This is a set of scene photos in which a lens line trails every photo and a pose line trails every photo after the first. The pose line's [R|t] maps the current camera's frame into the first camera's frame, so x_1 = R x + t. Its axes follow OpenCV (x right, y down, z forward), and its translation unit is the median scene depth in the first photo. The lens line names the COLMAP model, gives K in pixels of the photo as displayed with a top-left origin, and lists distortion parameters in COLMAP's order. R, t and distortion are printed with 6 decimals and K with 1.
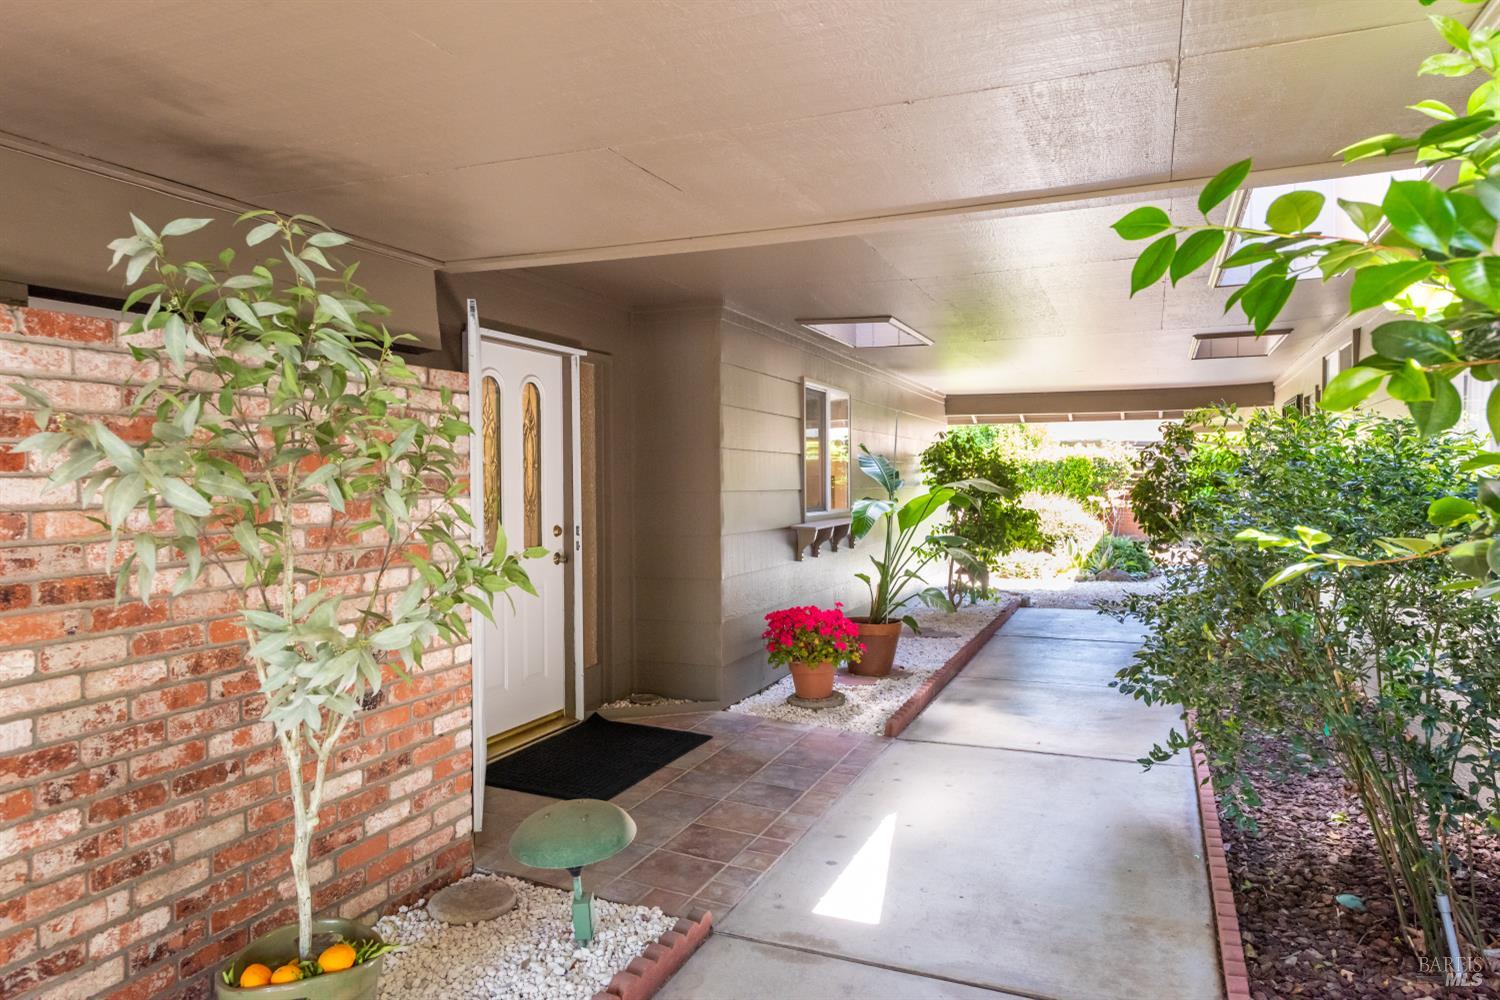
lens RADIAL K [[995.4, 0, 750.0], [0, 995.4, 500.0], [0, 0, 1]] dist [0.033950, -0.002290]
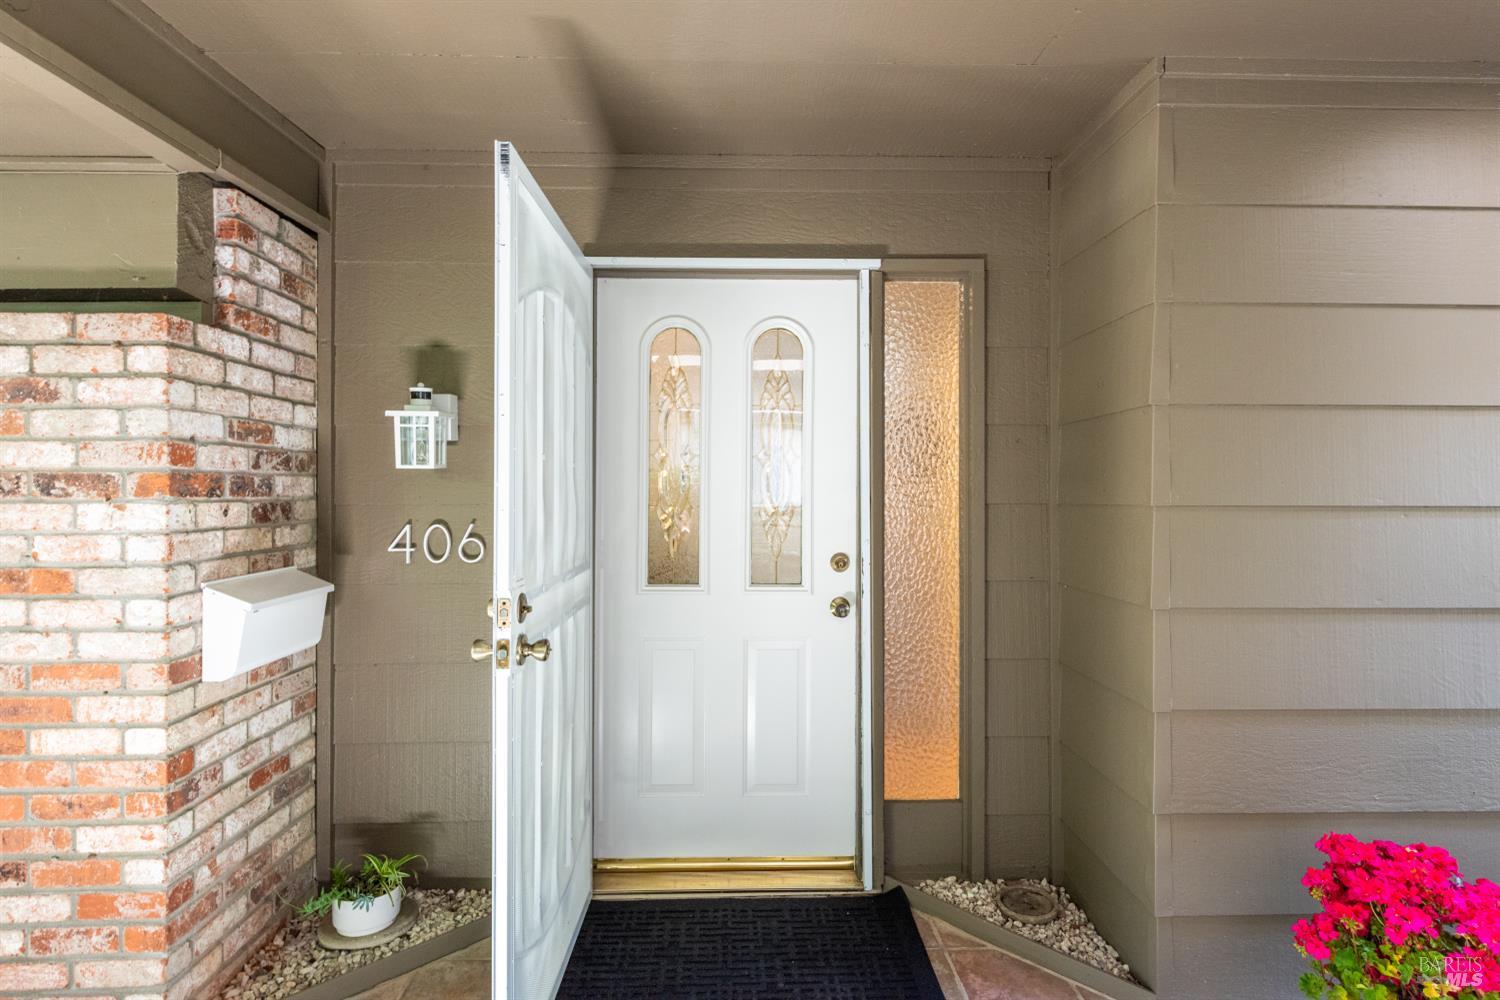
lens RADIAL K [[781.6, 0, 752.0], [0, 781.6, 478.1], [0, 0, 1]] dist [0.001303, 0.000284]
pose [[0.407719, 0.000005, -0.913108, 0.354691], [-0.022913, 0.999685, -0.010226, -0.023553], [0.912820, 0.025092, 0.407590, 1.187716]]
